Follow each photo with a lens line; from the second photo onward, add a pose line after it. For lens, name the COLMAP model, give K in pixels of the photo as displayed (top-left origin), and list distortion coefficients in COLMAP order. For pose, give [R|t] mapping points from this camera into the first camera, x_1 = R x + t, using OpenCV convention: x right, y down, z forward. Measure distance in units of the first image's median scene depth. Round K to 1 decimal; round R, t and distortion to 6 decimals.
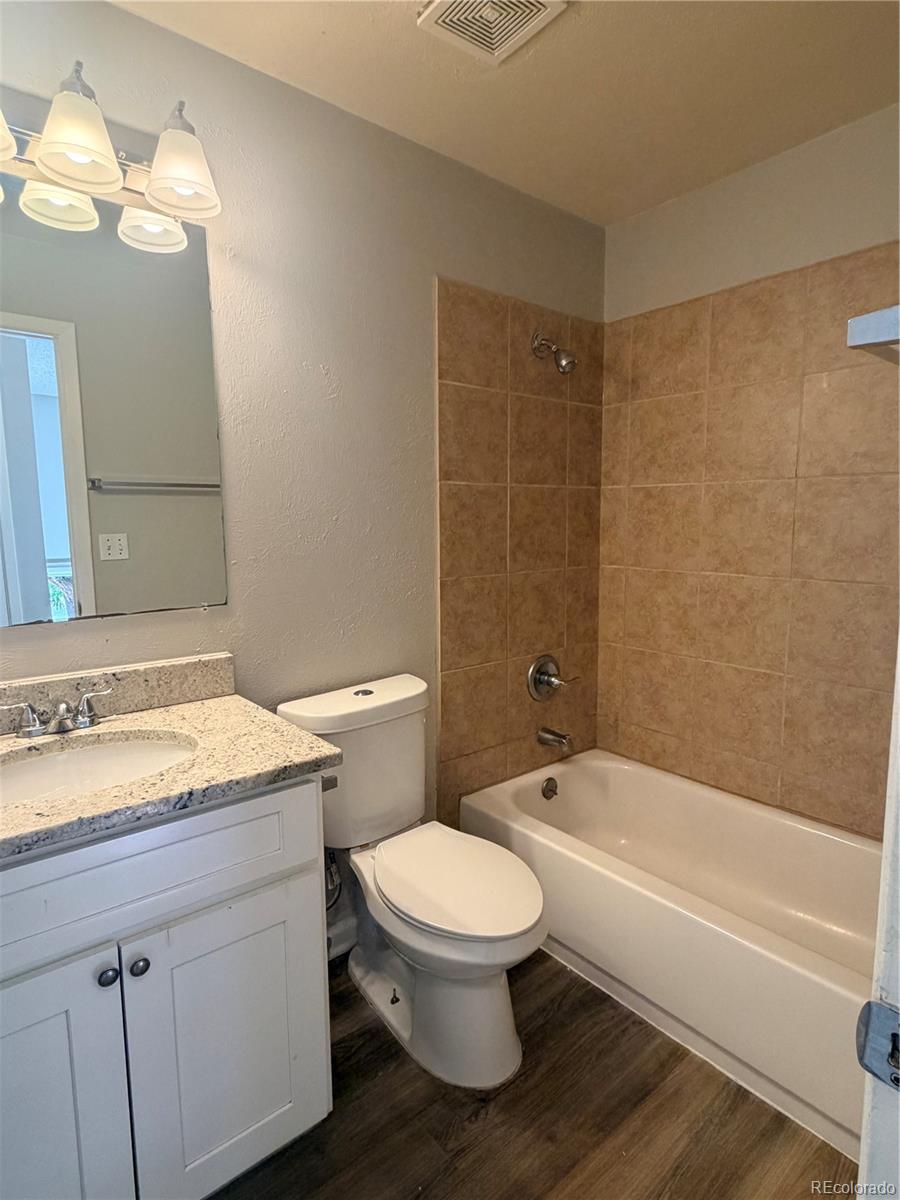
lens RADIAL K [[644.0, 0, 444.9], [0, 644.0, 599.3], [0, 0, 1]] dist [0.002477, 0.000799]
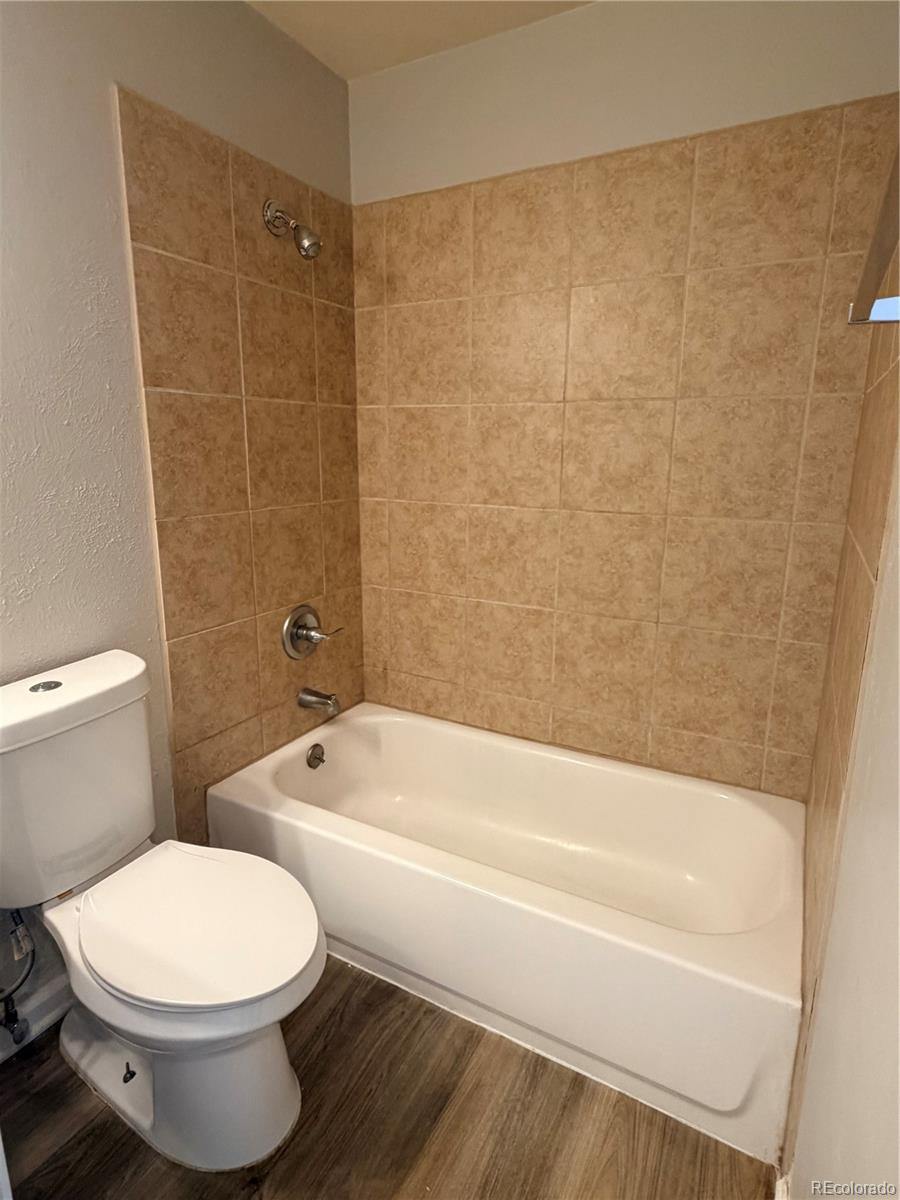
lens RADIAL K [[644.0, 0, 449.7], [0, 644.0, 589.3], [0, 0, 1]] dist [0.002477, 0.000799]
pose [[0.925411, -0.066490, 0.373086, 0.024527], [0.031815, 0.994643, 0.098349, -0.014409], [-0.377627, -0.079144, 0.922569, 0.176031]]
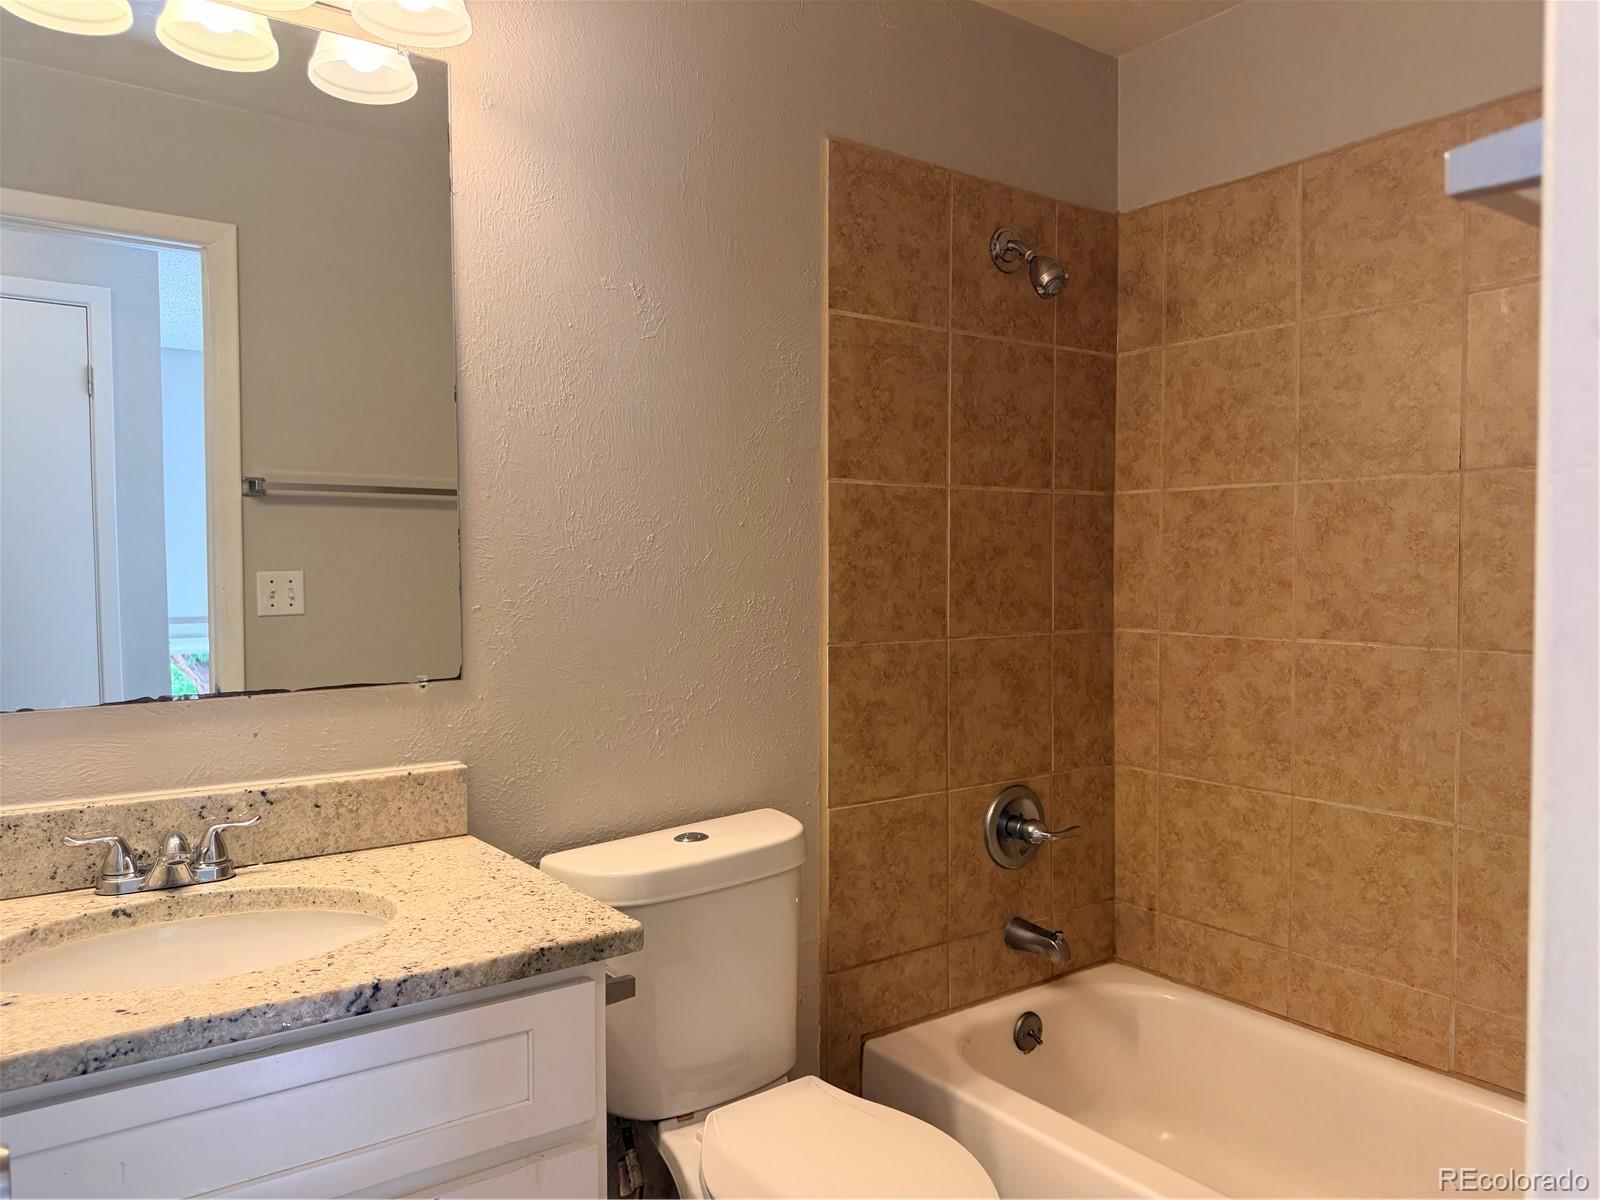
lens RADIAL K [[1140.4, 0, 798.0], [0, 1140.4, 605.7], [0, 0, 1]] dist [0.046735, -0.051800]
pose [[0.998456, 0.007699, -0.055011, 0.021659], [-0.012525, 0.996047, -0.087941, 0.024943], [0.054116, 0.088494, 0.994606, -0.023006]]
